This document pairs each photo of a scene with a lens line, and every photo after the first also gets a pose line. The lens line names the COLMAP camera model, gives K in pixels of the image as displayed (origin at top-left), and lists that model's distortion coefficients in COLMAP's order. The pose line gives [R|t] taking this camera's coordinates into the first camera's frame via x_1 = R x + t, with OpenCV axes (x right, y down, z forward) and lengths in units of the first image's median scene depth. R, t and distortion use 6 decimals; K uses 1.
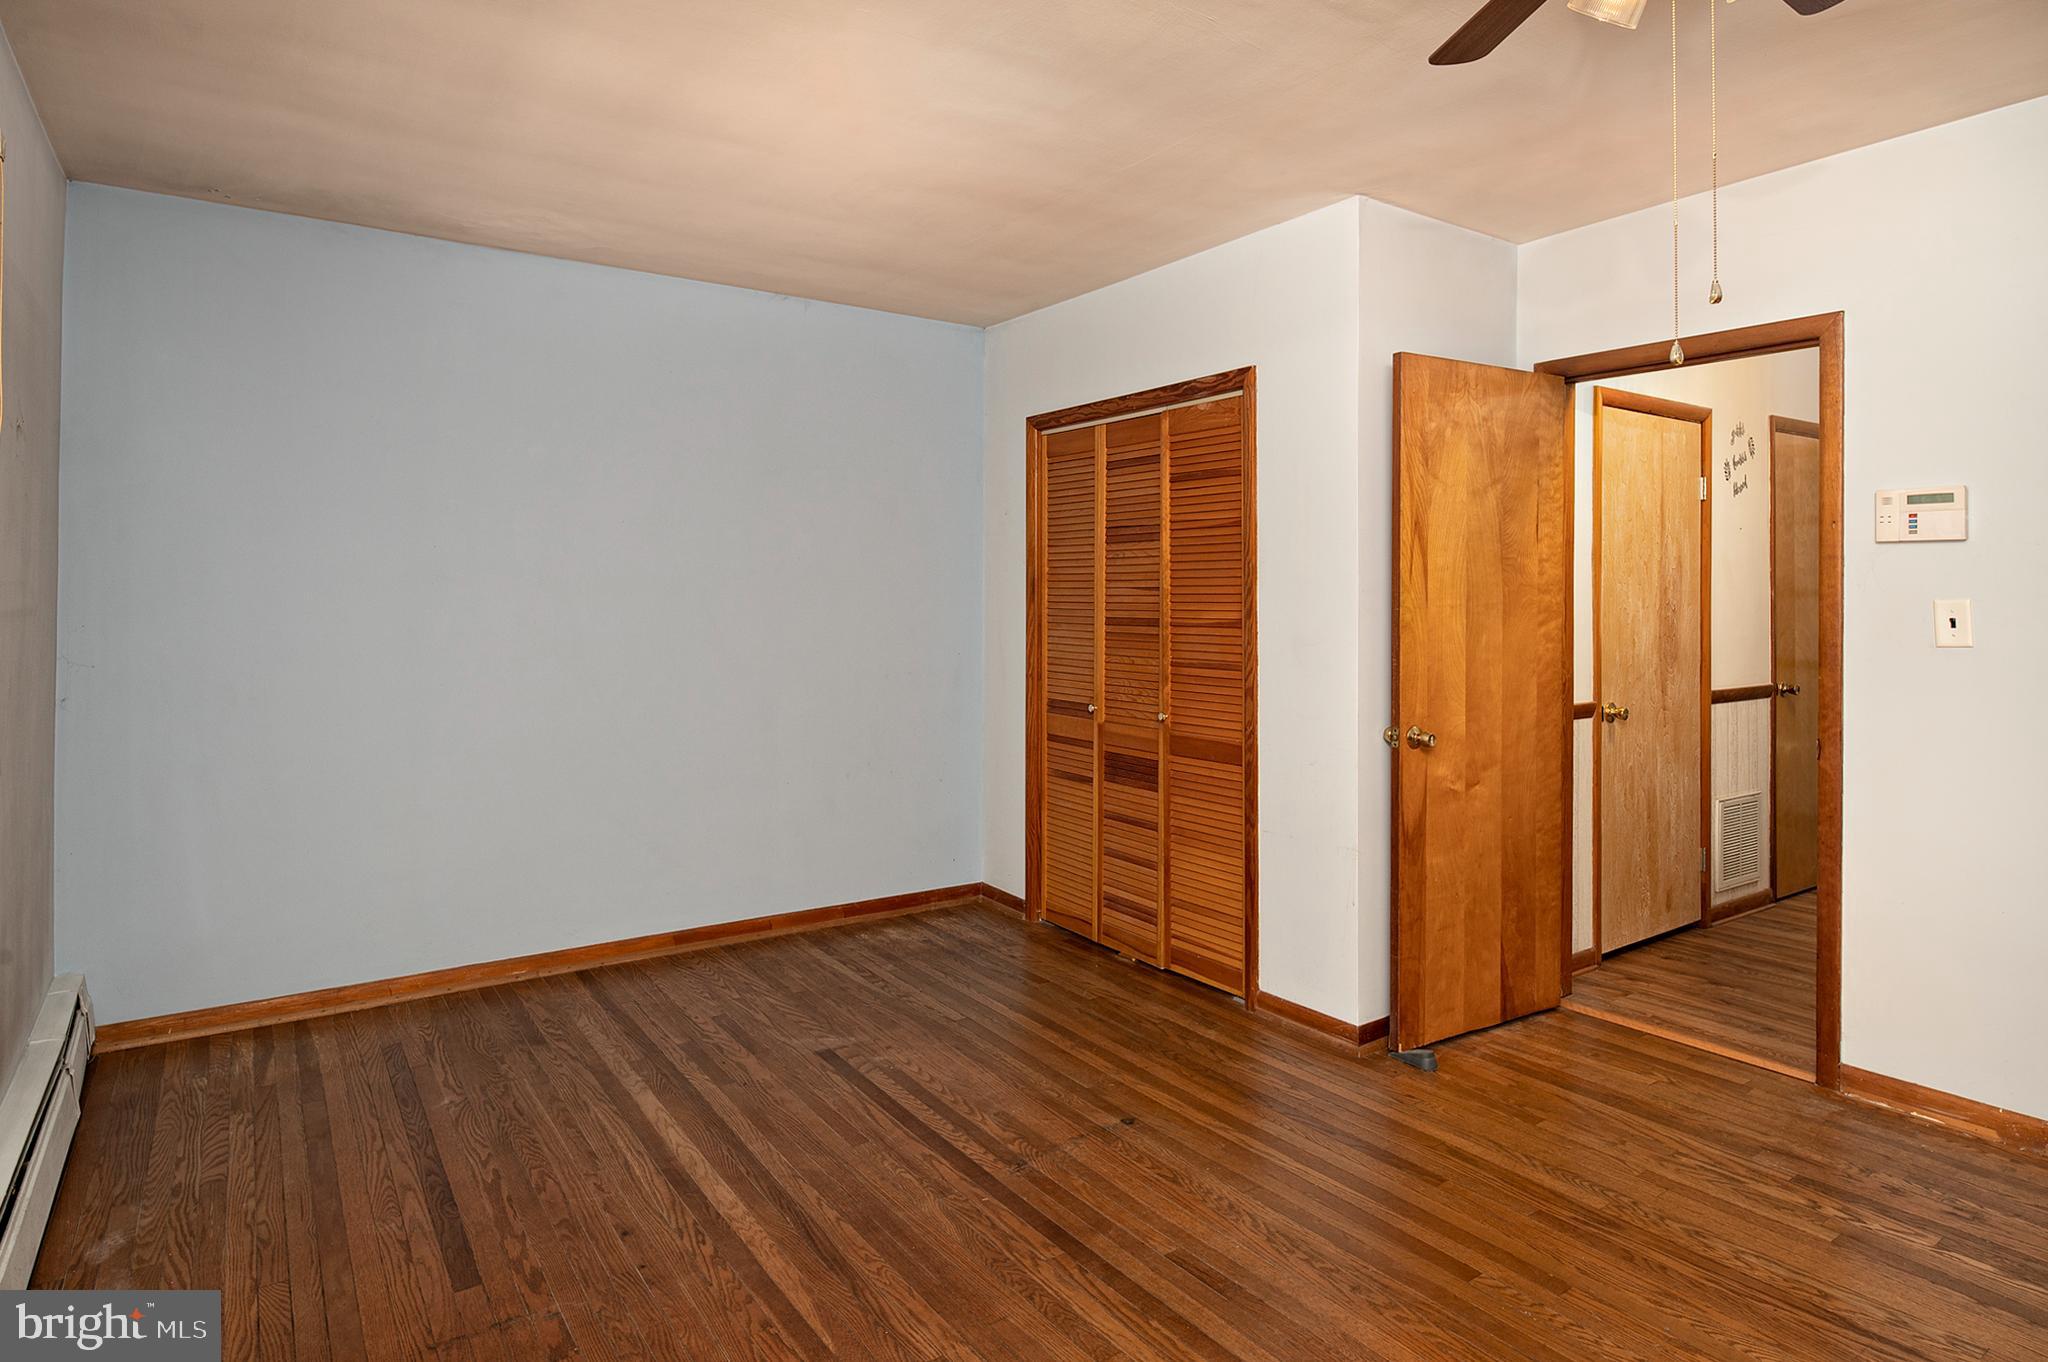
lens RADIAL K [[1116.4, 0, 1015.4], [0, 1116.4, 593.9], [0, 0, 1]] dist [0.001585, 0.000581]
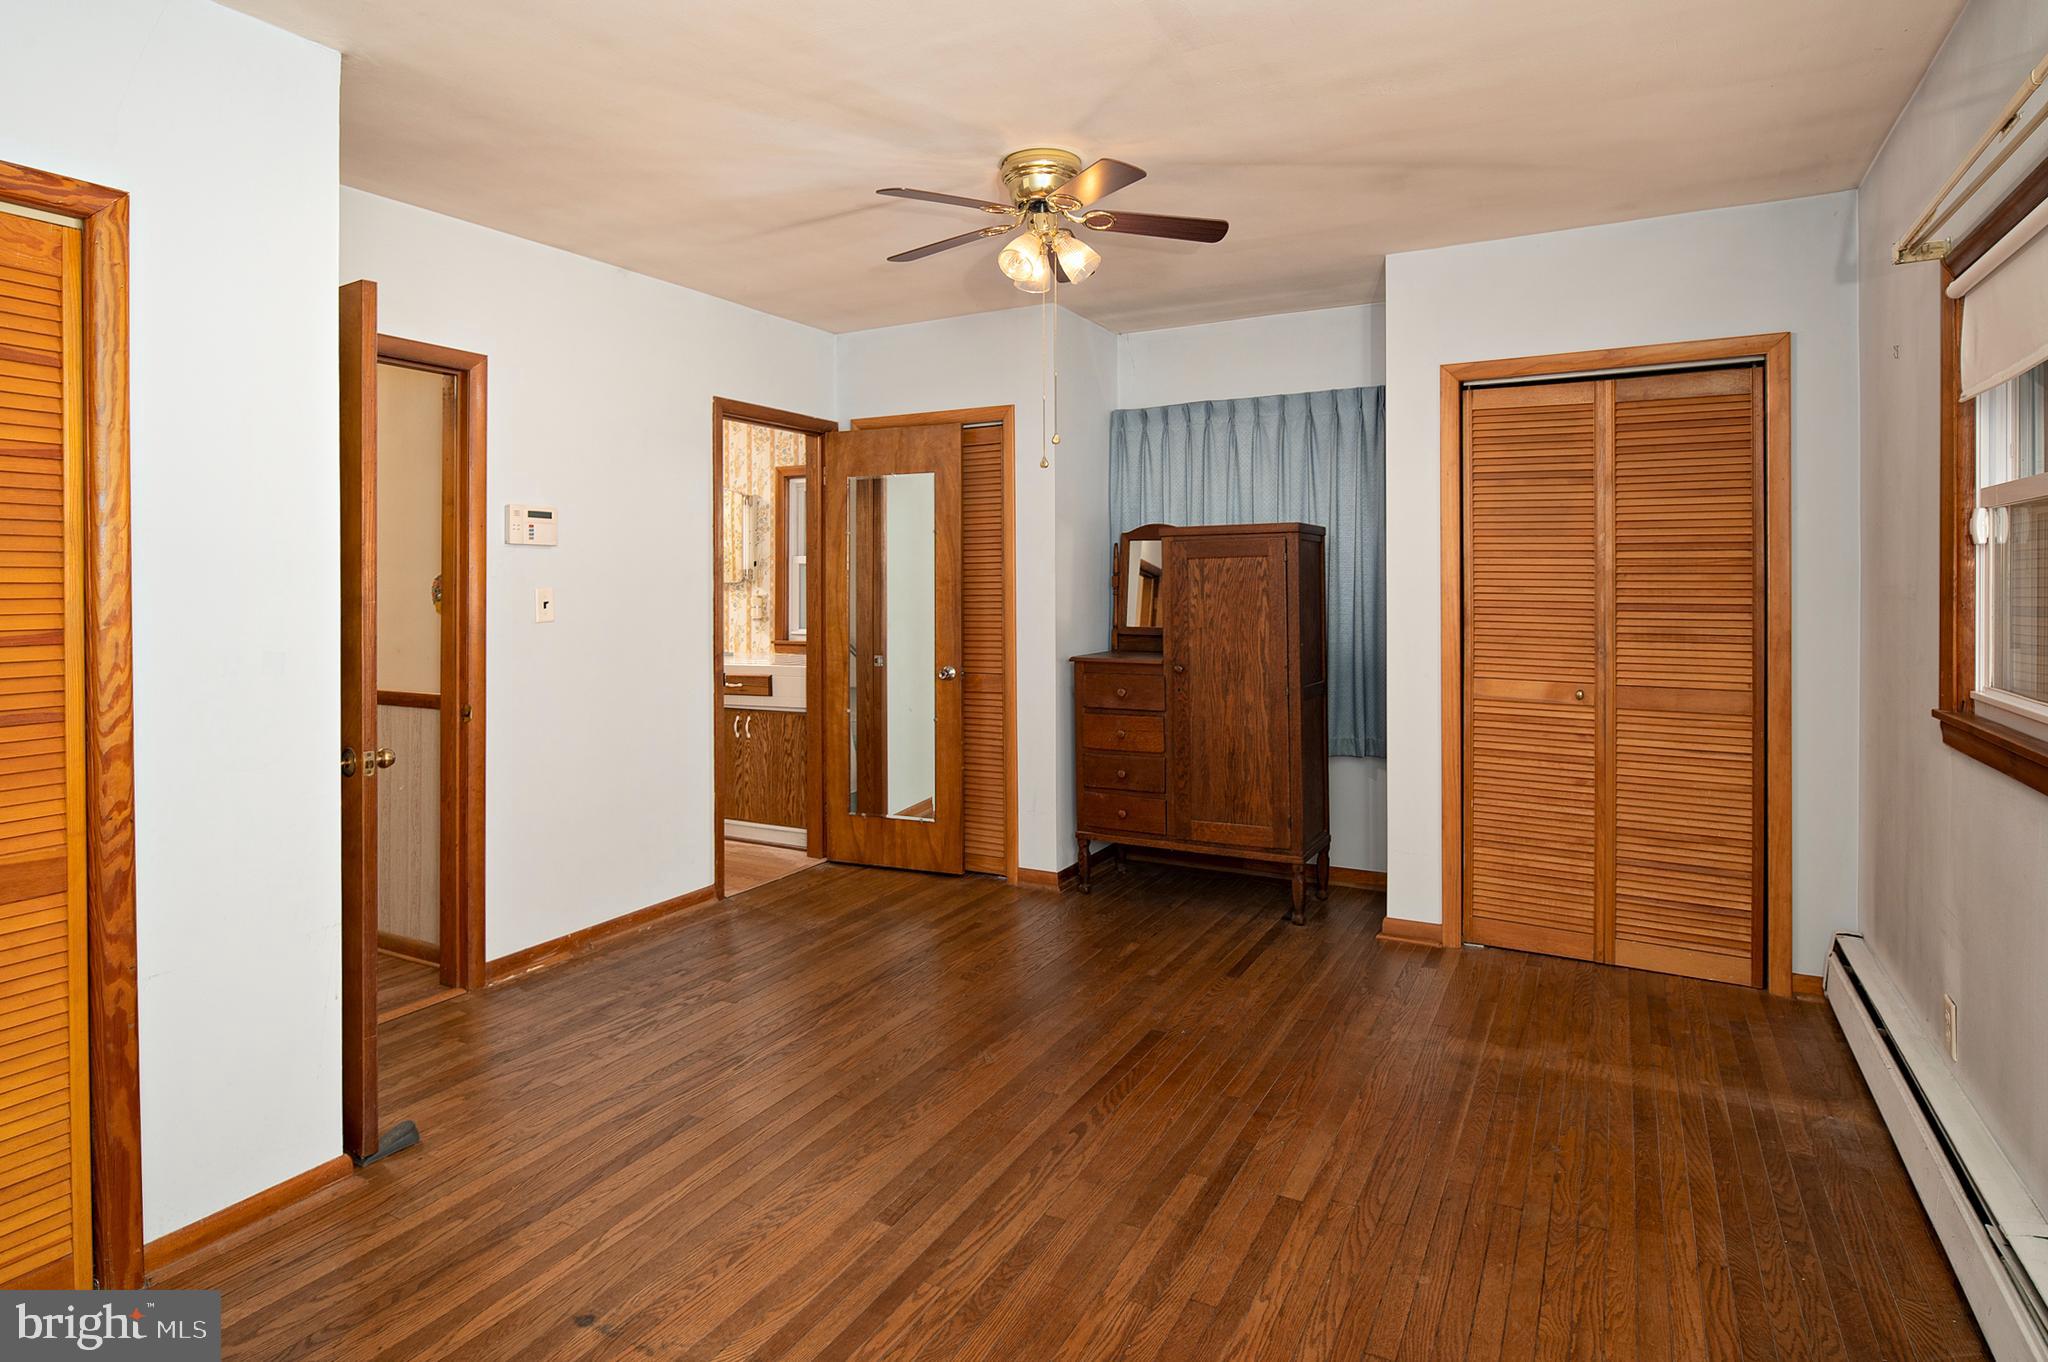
lens RADIAL K [[1116.4, 0, 1013.6], [0, 1116.4, 586.8], [0, 0, 1]] dist [0.001585, 0.000581]
pose [[-0.441976, 0.000033, 0.897027, -0.673234], [0.003613, 0.999992, 0.001744, 0.002980], [-0.897020, 0.004011, -0.441972, 1.087073]]
